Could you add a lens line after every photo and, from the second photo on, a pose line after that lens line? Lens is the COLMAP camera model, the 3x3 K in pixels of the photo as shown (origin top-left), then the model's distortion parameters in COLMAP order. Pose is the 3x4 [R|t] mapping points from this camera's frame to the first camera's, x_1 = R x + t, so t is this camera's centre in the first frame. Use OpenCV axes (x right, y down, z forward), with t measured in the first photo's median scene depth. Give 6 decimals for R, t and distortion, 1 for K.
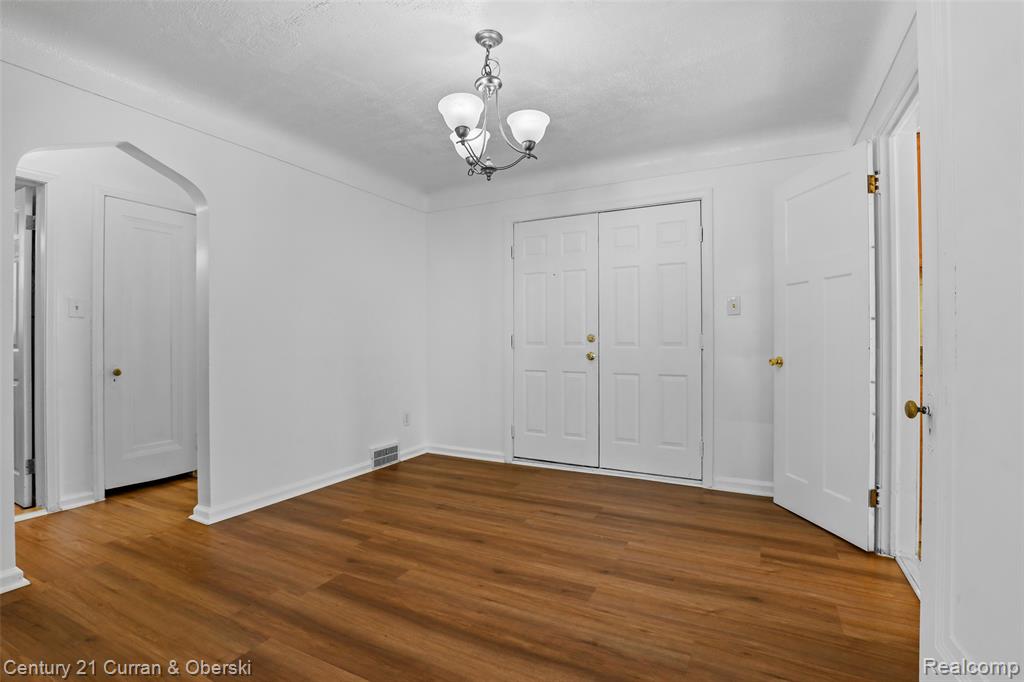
lens RADIAL K [[486.6, 0, 512.1], [0, 486.6, 340.2], [0, 0, 1]] dist [-0.009219, -0.000509]
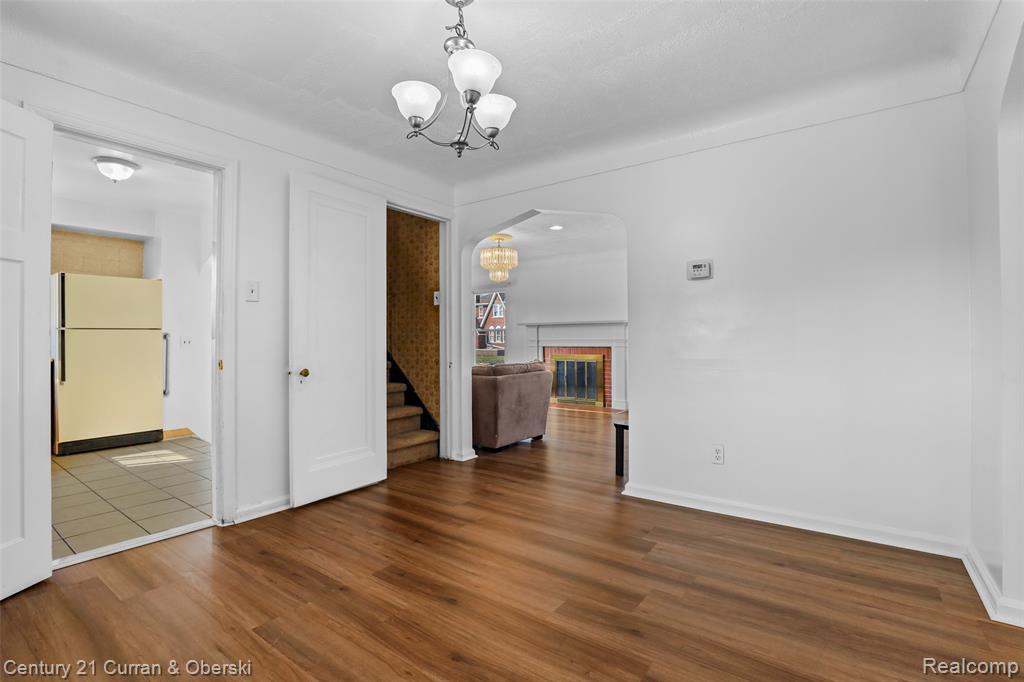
lens RADIAL K [[486.6, 0, 510.5], [0, 486.6, 339.9], [0, 0, 1]] dist [-0.009219, -0.000509]
pose [[-0.988091, 0.009819, 0.153559, -0.280994], [0.009098, 0.999944, -0.005402, 0.006176], [-0.153603, -0.003941, -0.988125, 1.910928]]
